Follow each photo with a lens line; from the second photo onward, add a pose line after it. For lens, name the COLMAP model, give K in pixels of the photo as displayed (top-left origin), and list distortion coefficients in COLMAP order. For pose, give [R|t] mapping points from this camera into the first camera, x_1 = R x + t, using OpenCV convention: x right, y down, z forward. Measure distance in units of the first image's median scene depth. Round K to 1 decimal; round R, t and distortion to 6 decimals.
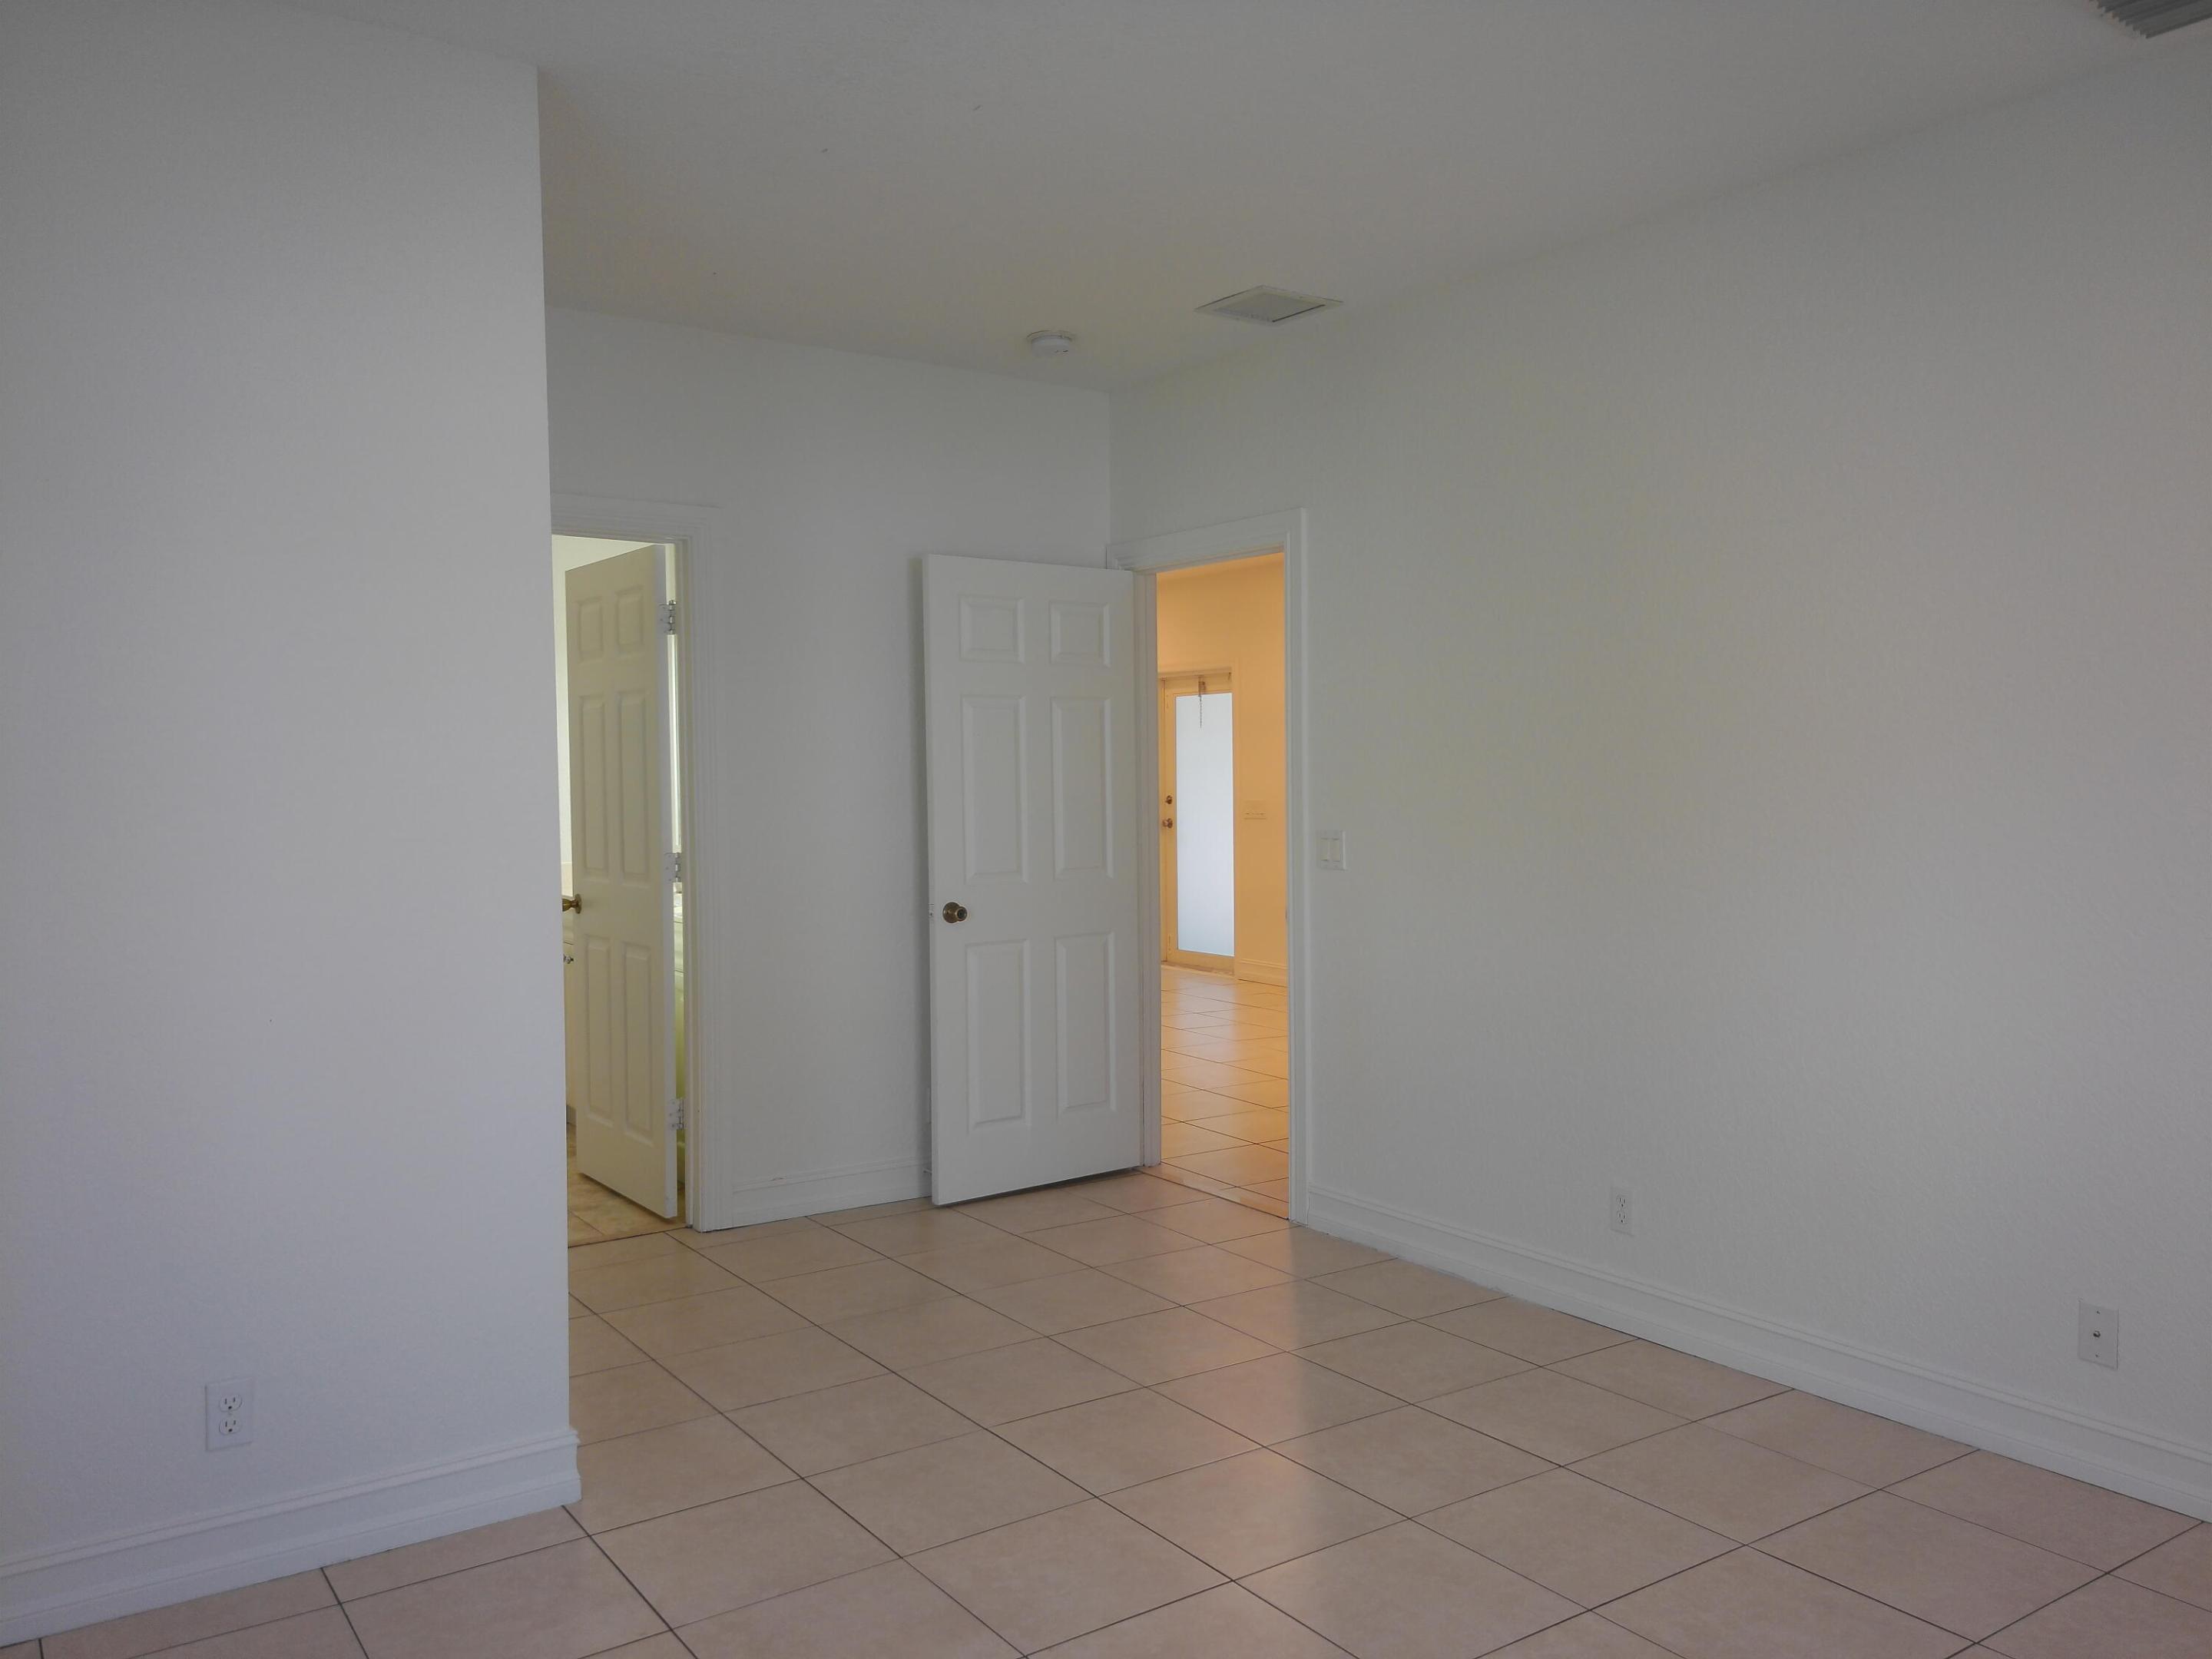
lens RADIAL K [[1724.9, 0, 1111.5], [0, 1724.9, 818.3], [0, 0, 1]] dist [0.027183, 0.000233]
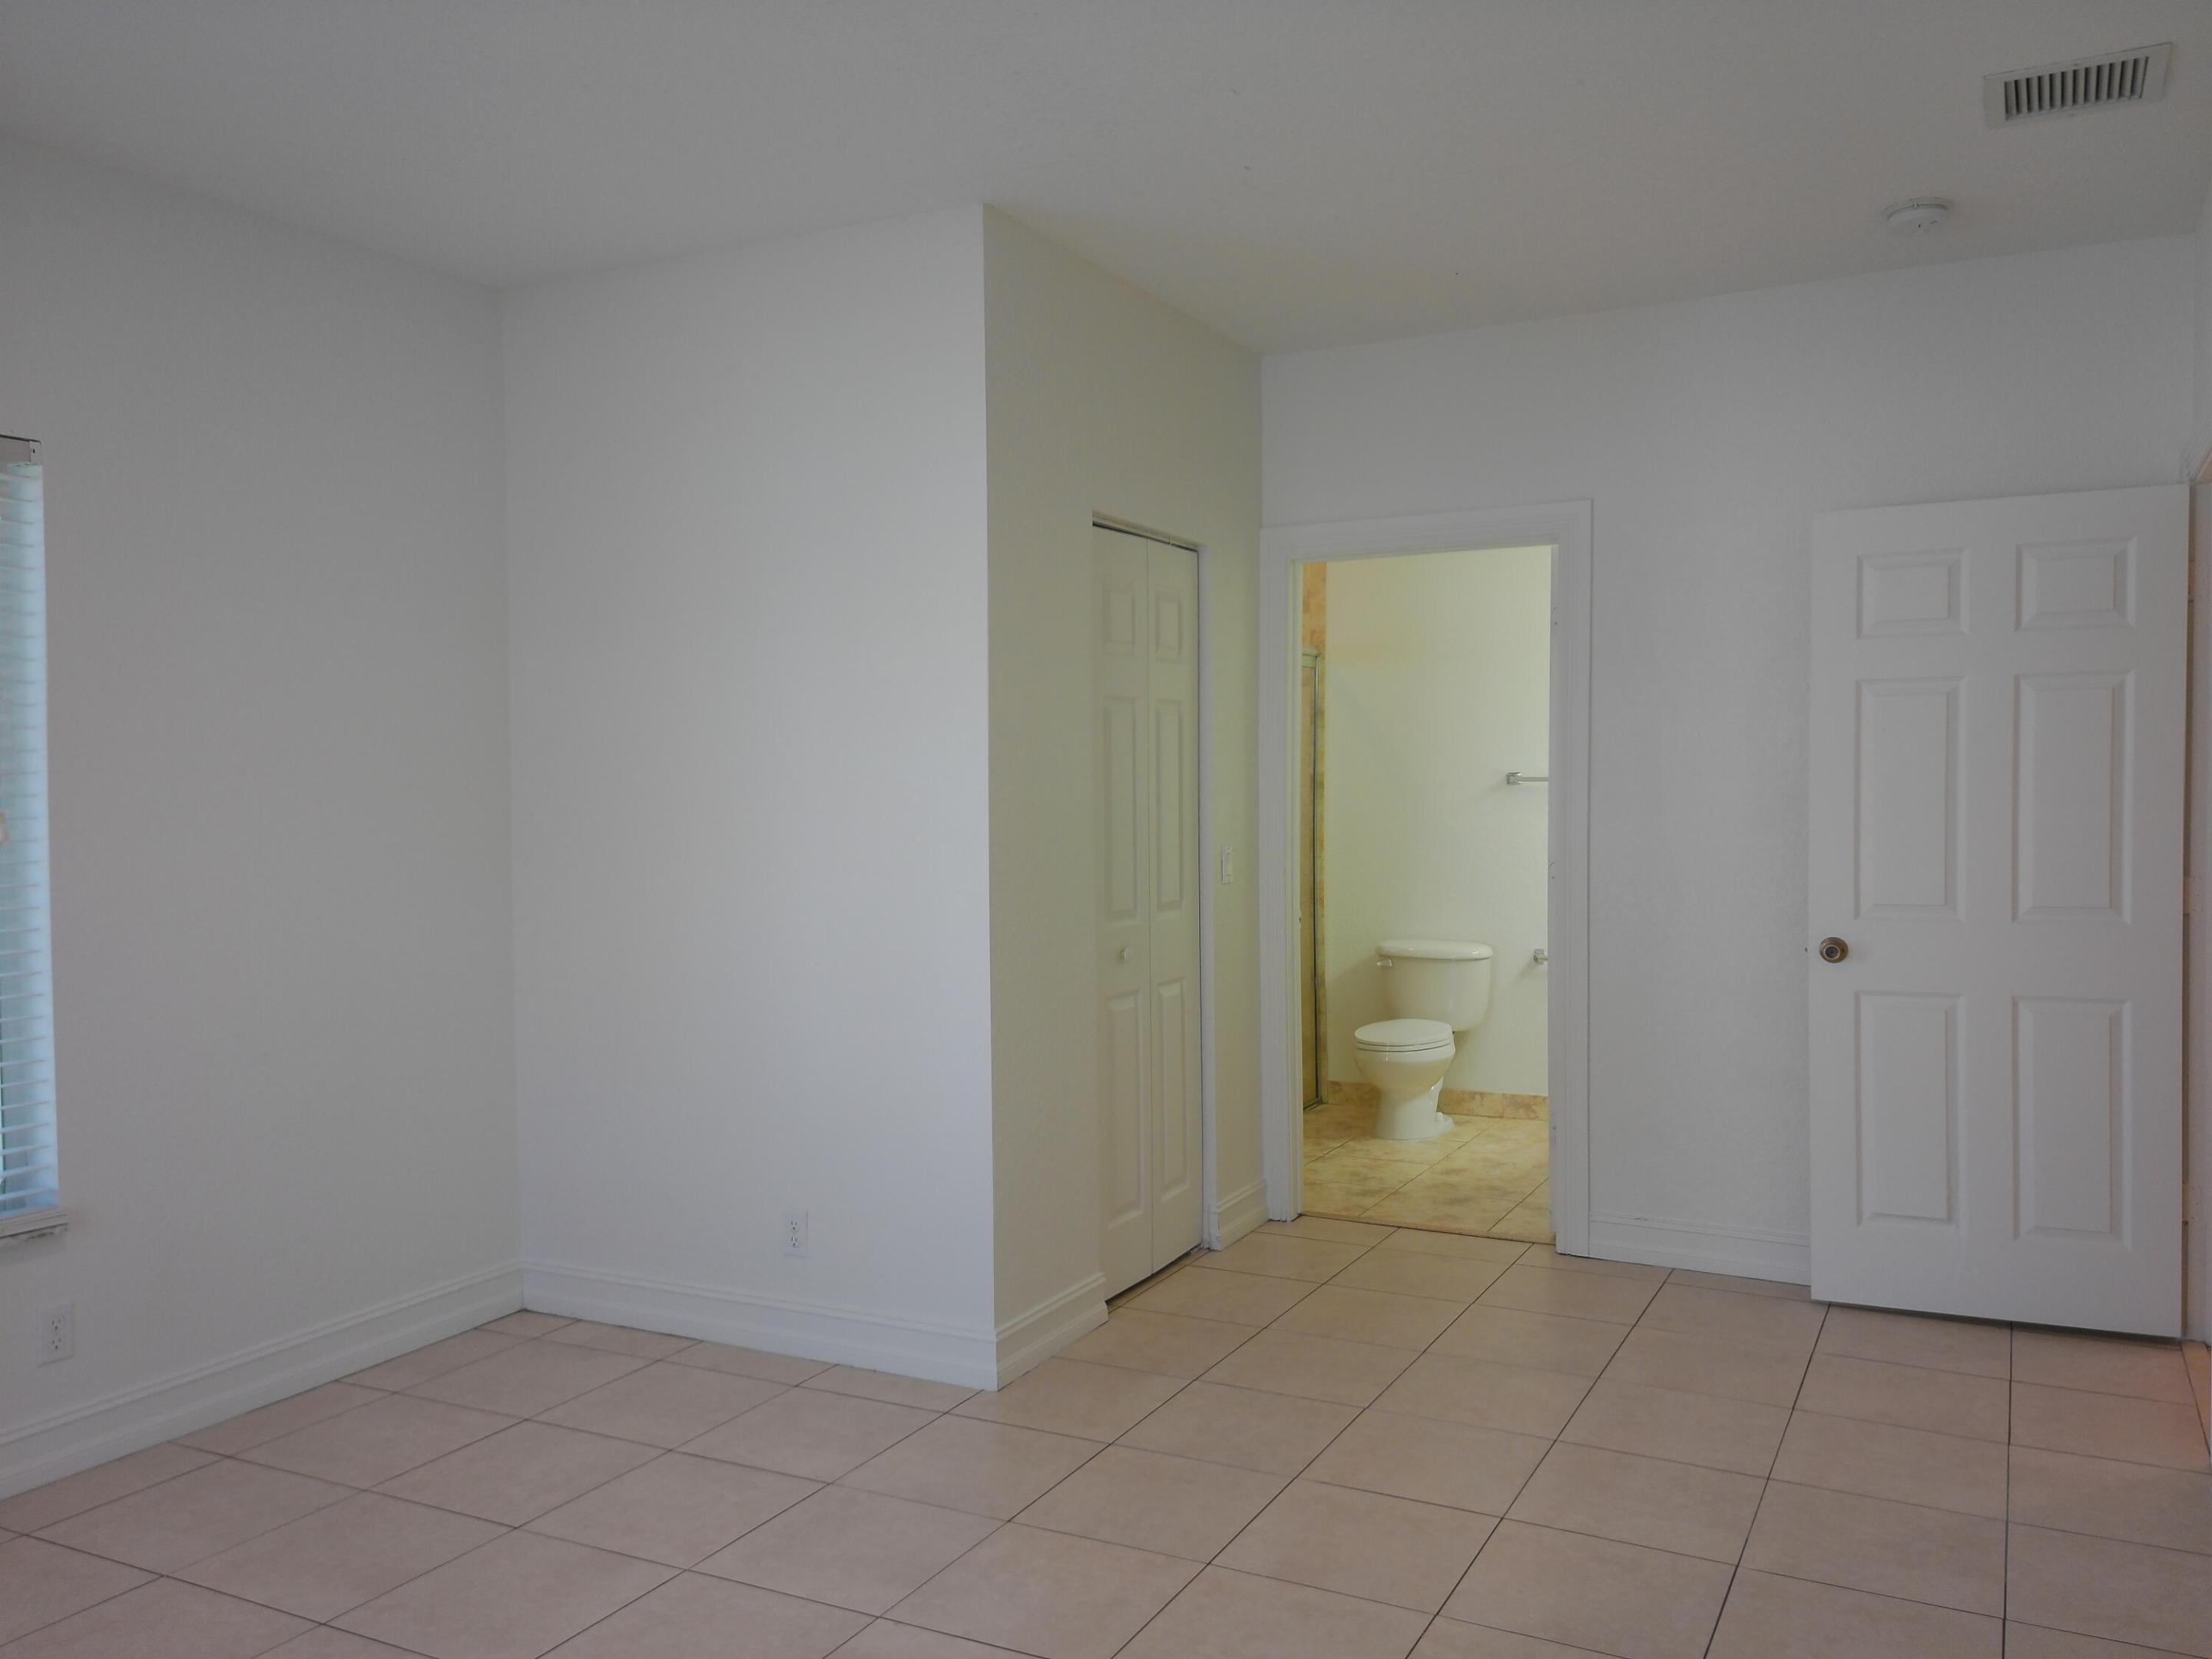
lens RADIAL K [[1724.9, 0, 1100.9], [0, 1724.9, 839.8], [0, 0, 1]] dist [0.027183, 0.000233]
pose [[0.453883, 0.039289, -0.890195, 0.475898], [-0.015582, 0.999225, 0.036156, -0.021146], [0.890925, -0.002540, 0.454143, 0.315739]]
